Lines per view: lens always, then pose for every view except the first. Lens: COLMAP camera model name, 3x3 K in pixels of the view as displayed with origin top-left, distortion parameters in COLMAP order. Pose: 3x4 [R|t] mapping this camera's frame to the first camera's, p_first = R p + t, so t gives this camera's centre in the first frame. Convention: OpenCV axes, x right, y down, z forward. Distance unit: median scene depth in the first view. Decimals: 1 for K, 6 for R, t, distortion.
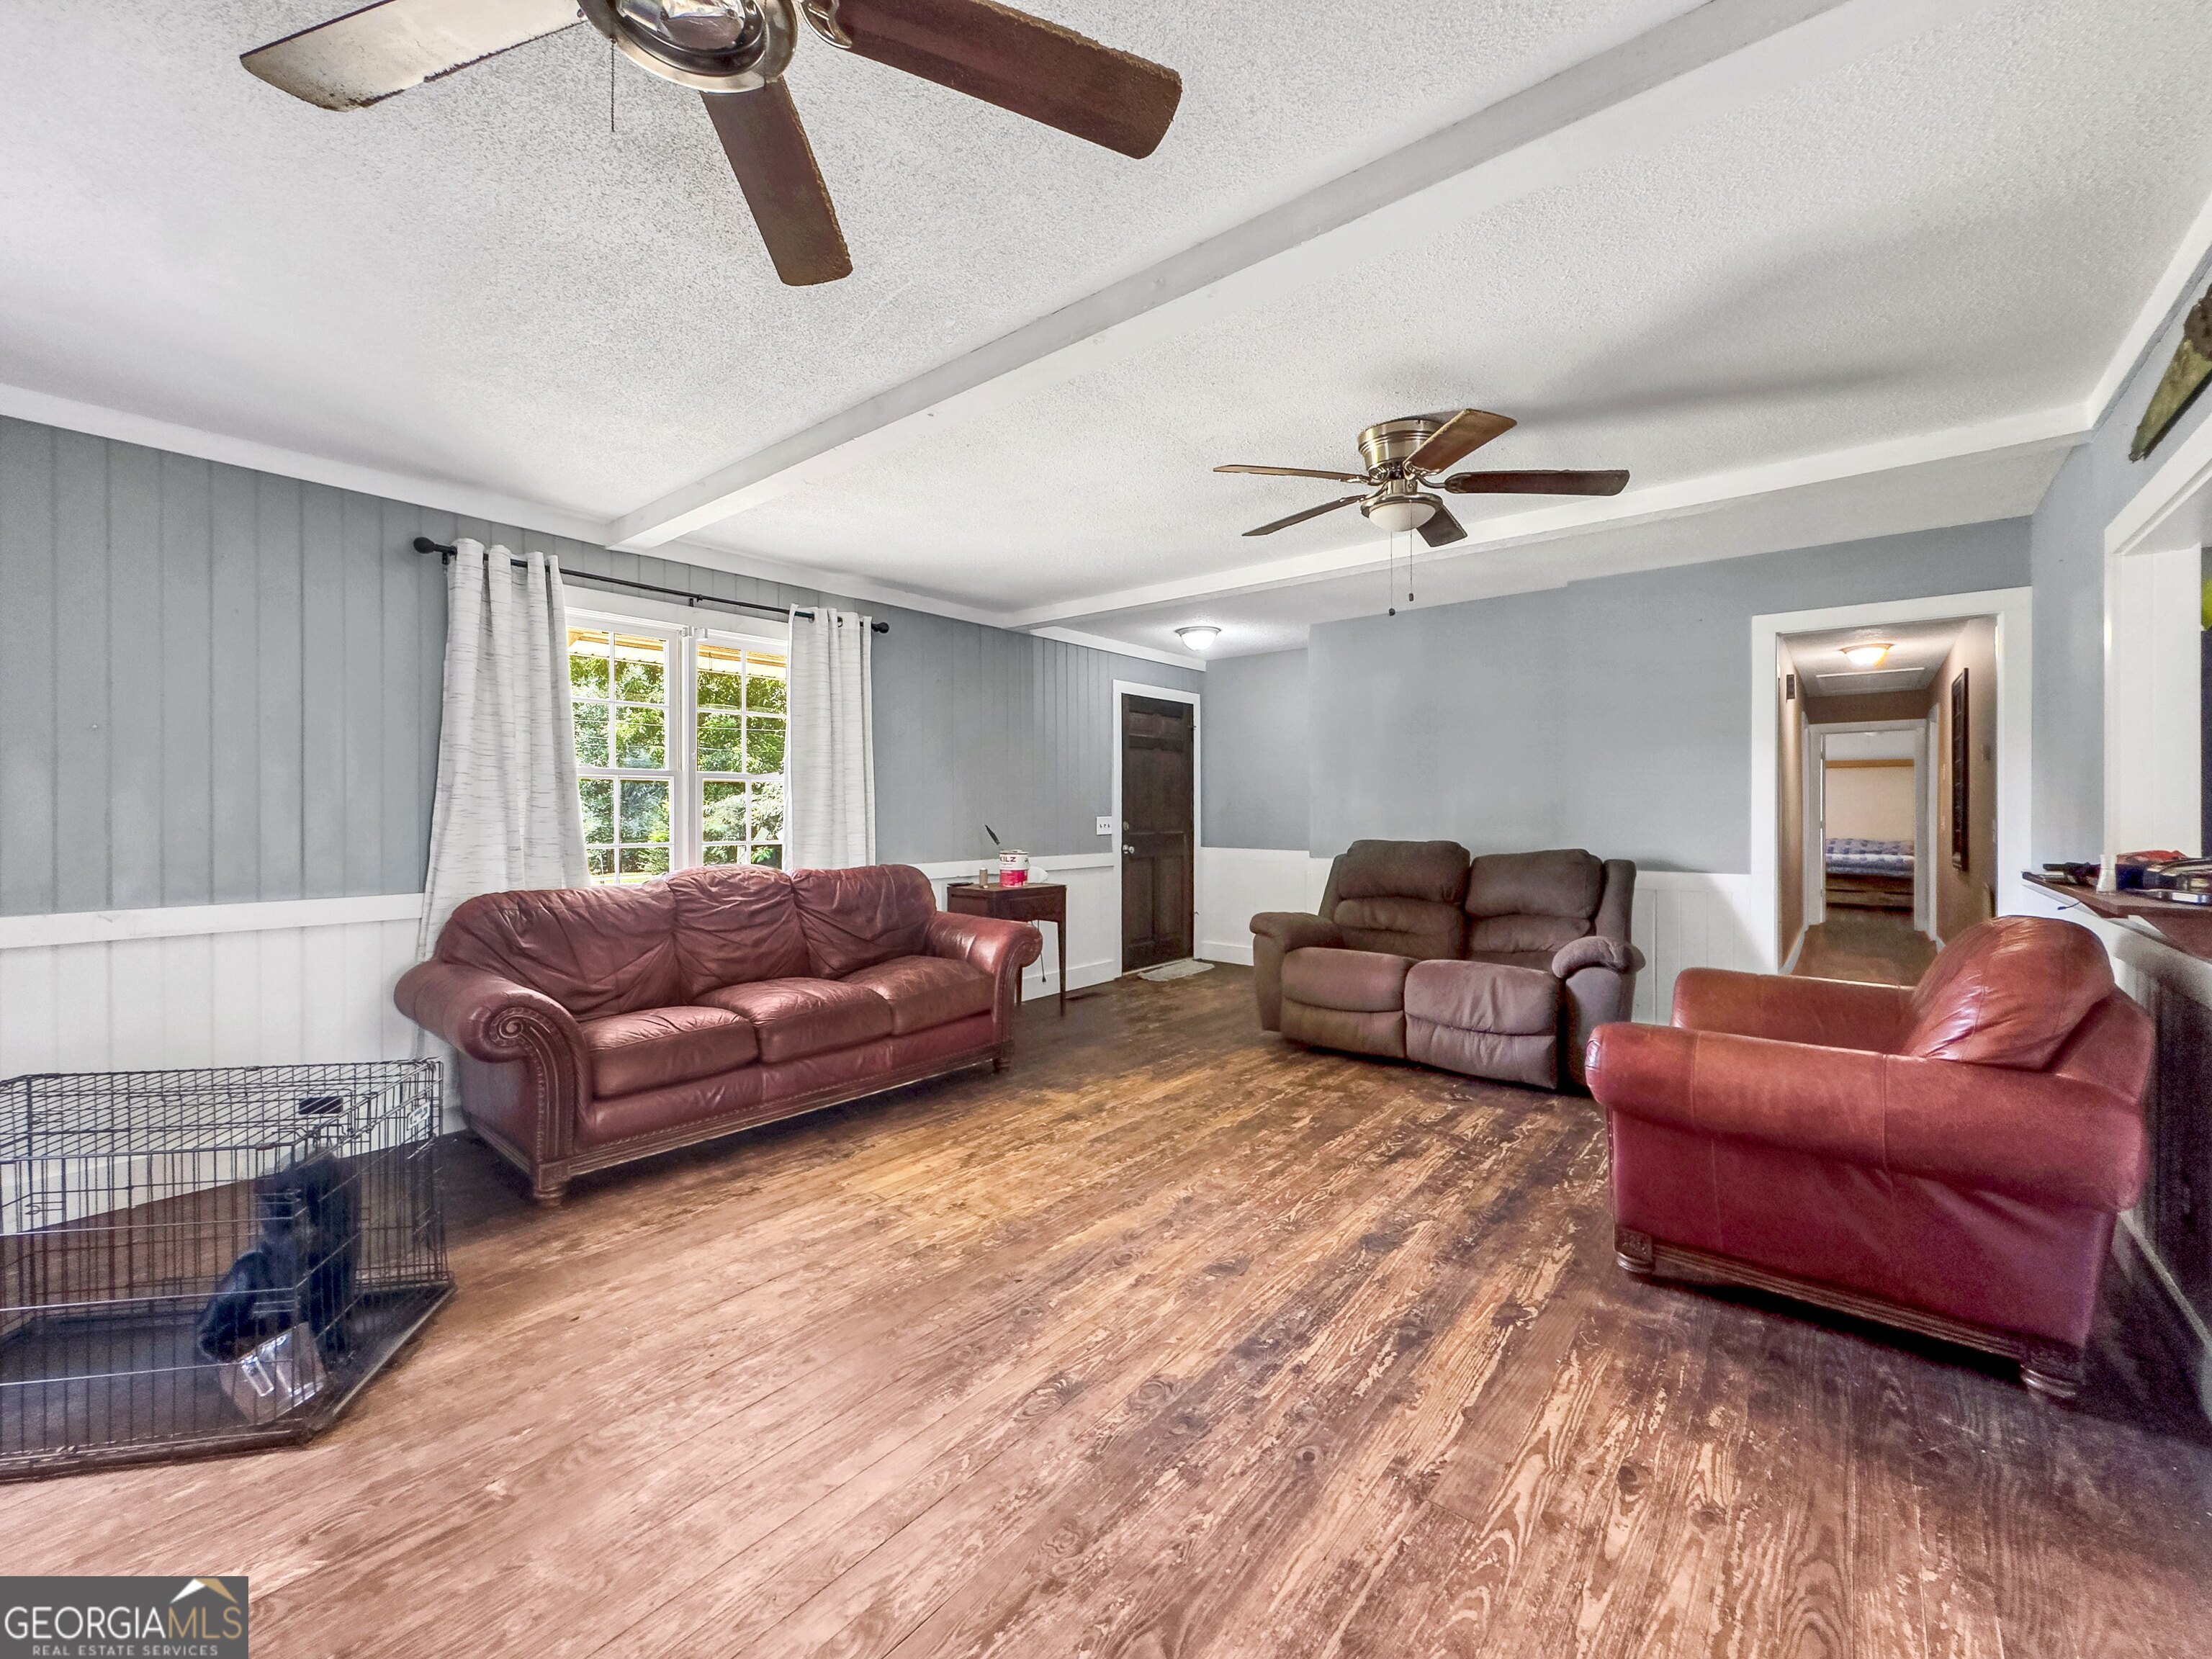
lens RADIAL K [[909.1, 0, 1112.4], [0, 909.1, 814.3], [0, 0, 1]] dist [-0.003256, 0.000193]
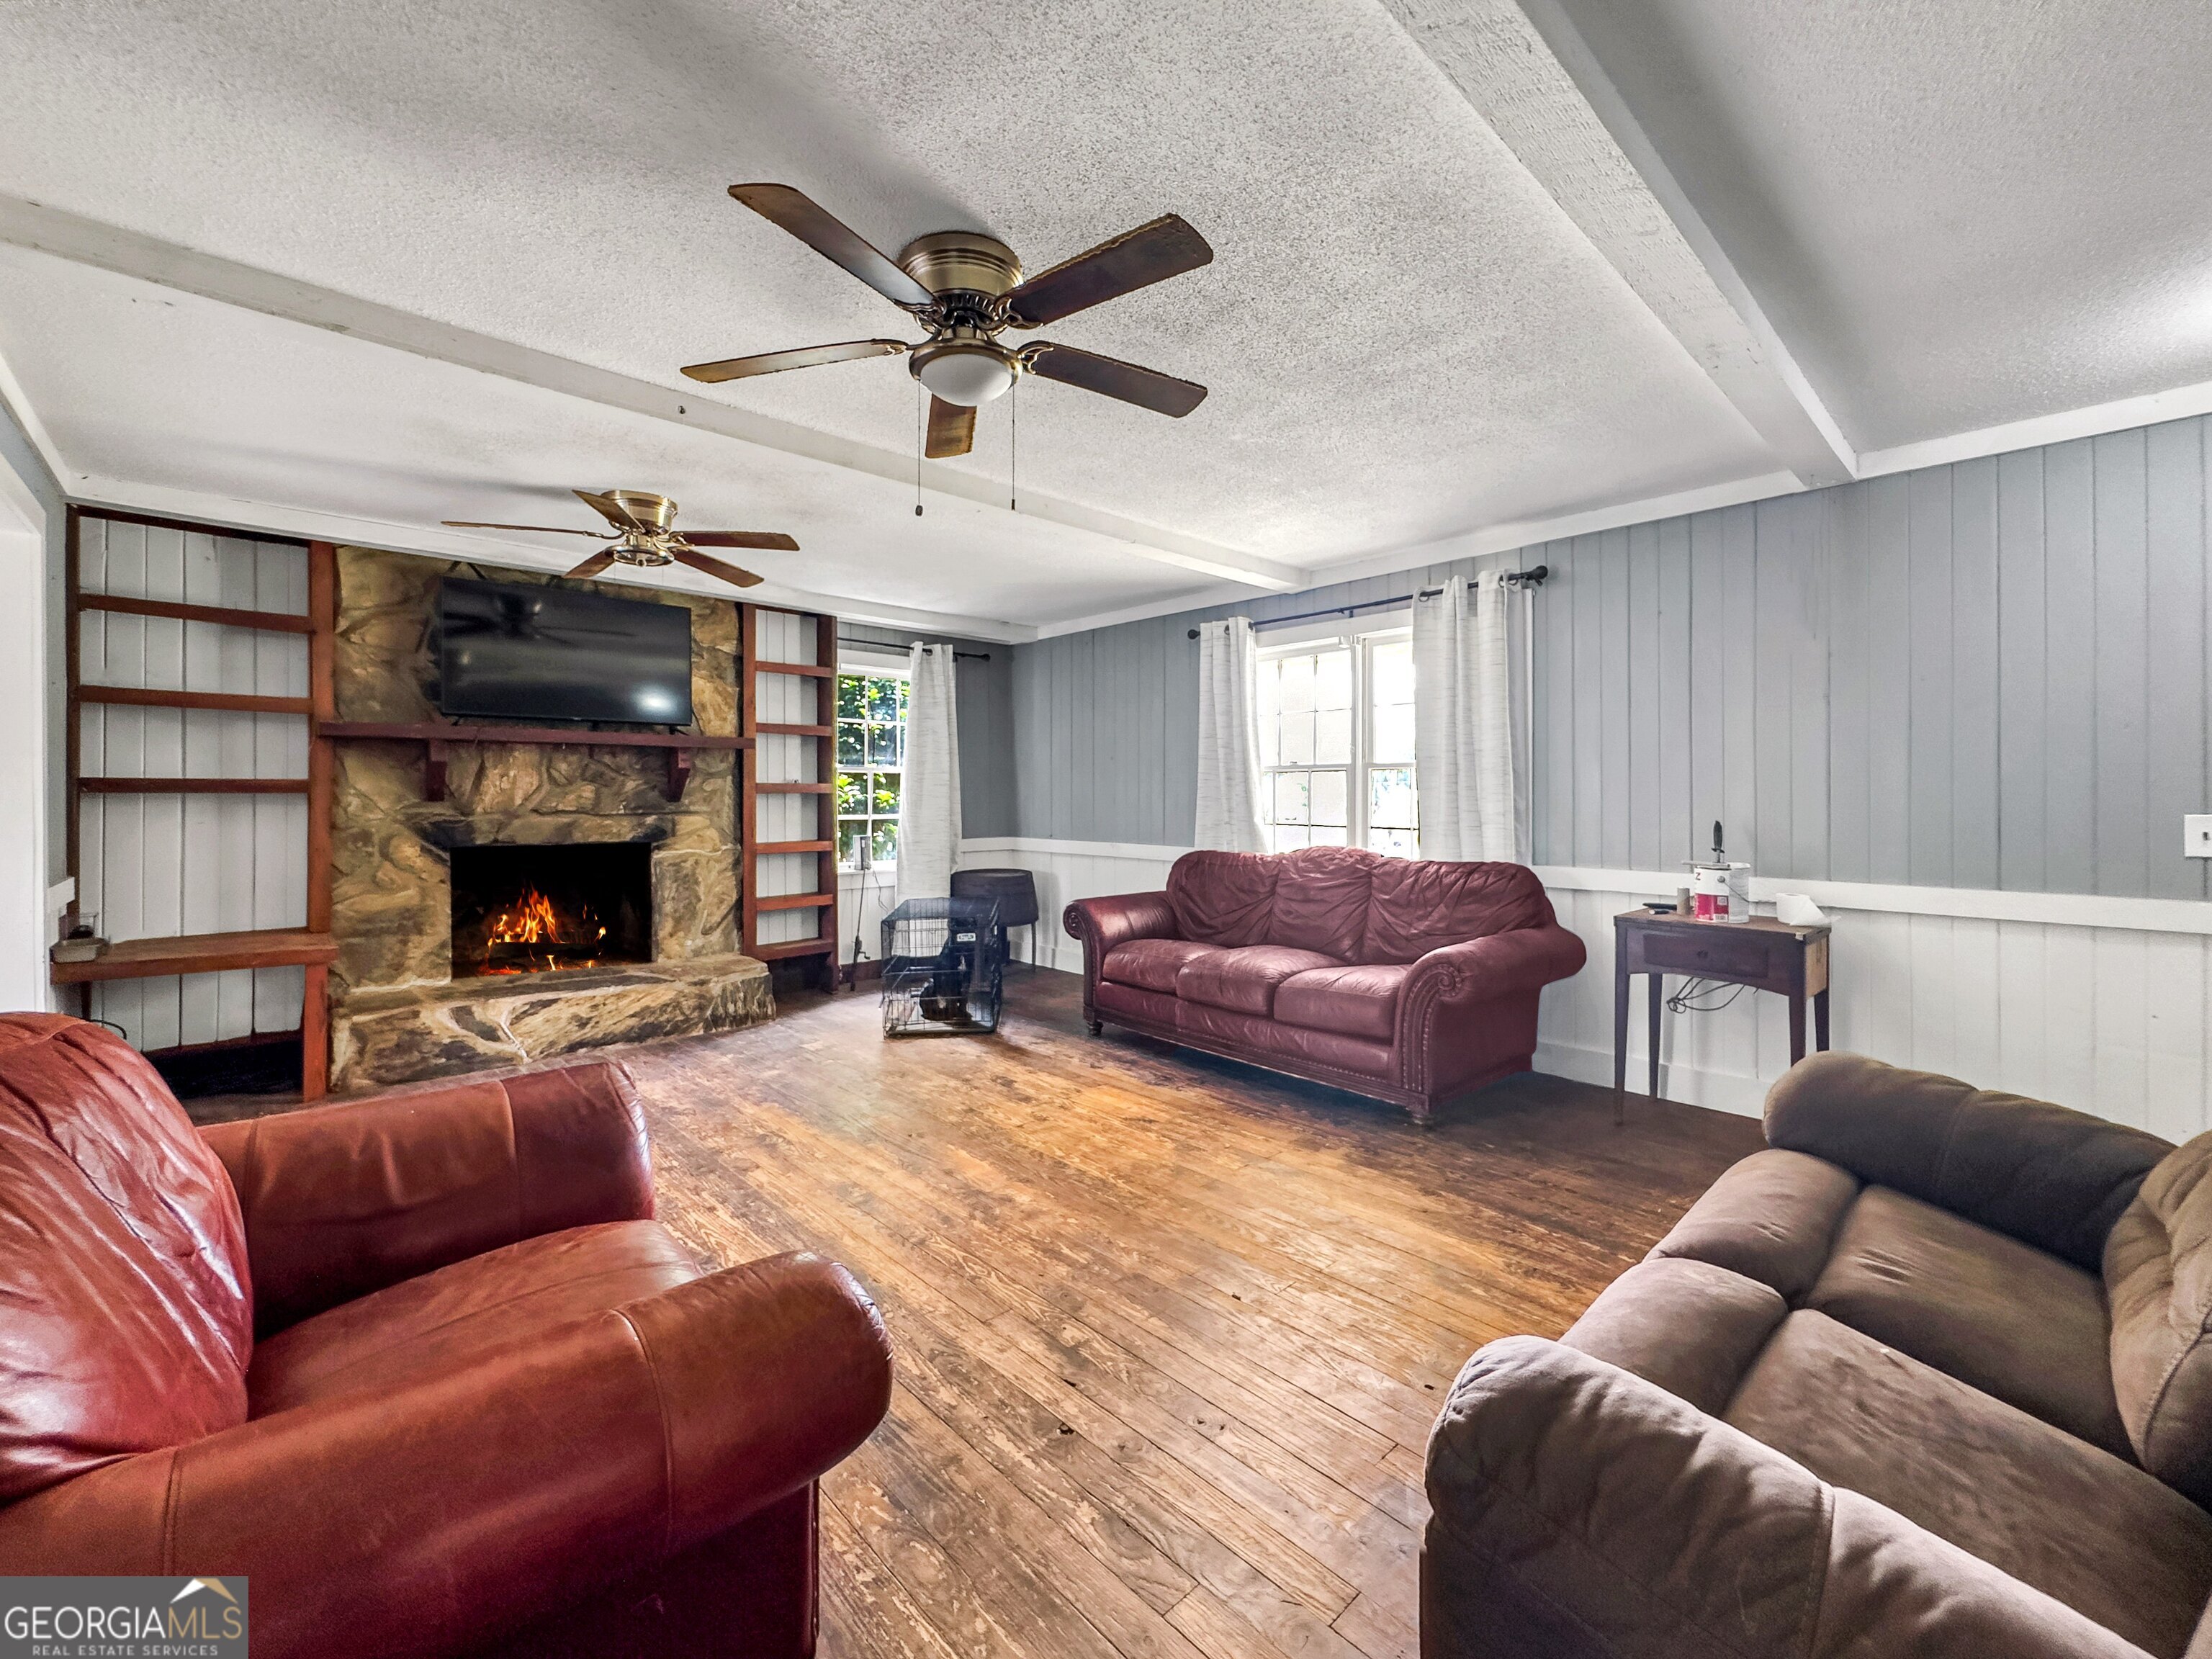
lens RADIAL K [[909.1, 0, 1099.4], [0, 909.1, 793.0], [0, 0, 1]] dist [-0.003256, 0.000193]
pose [[-0.132542, -0.002033, -0.991175, 0.877562], [-0.004881, 0.999987, -0.001399, -0.007097], [0.991165, 0.004652, -0.132550, 1.041999]]
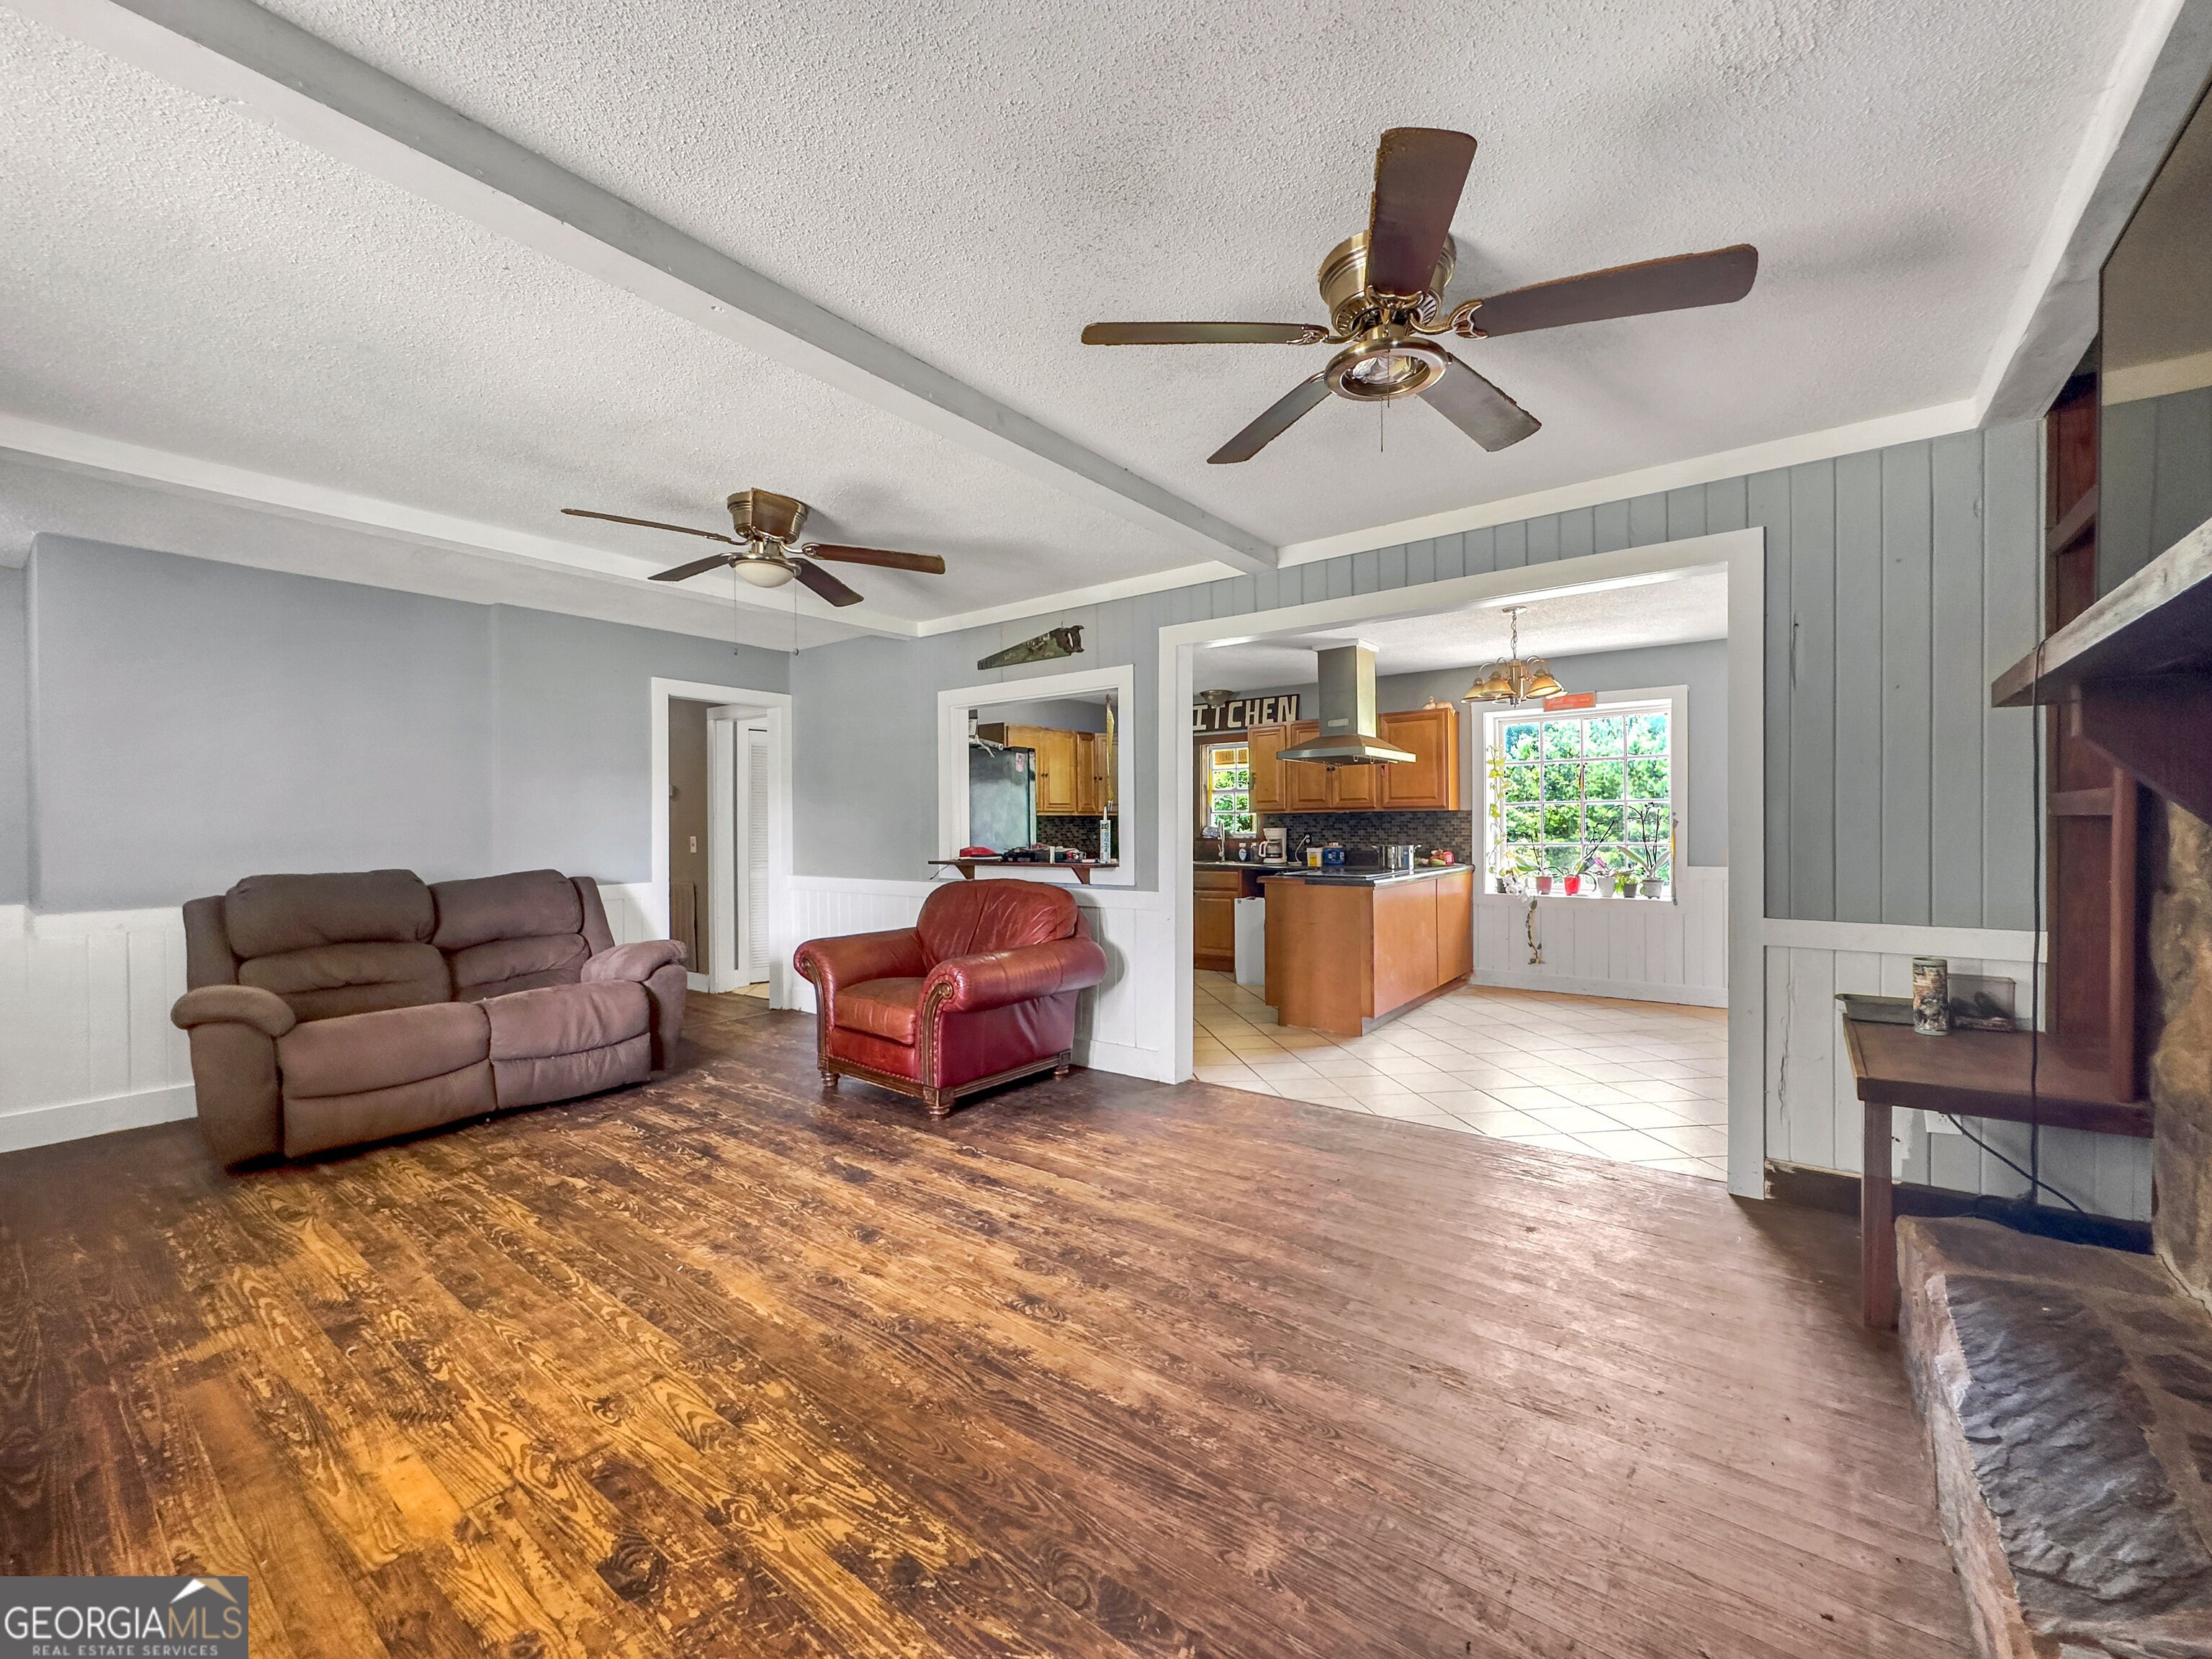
lens RADIAL K [[909.1, 0, 1104.1], [0, 909.1, 837.6], [0, 0, 1]] dist [-0.003256, 0.000193]
pose [[-0.044405, -0.012065, 0.998941, -0.736539], [0.011667, 0.999853, 0.012595, -0.004681], [-0.998946, 0.012214, -0.044257, 0.543920]]
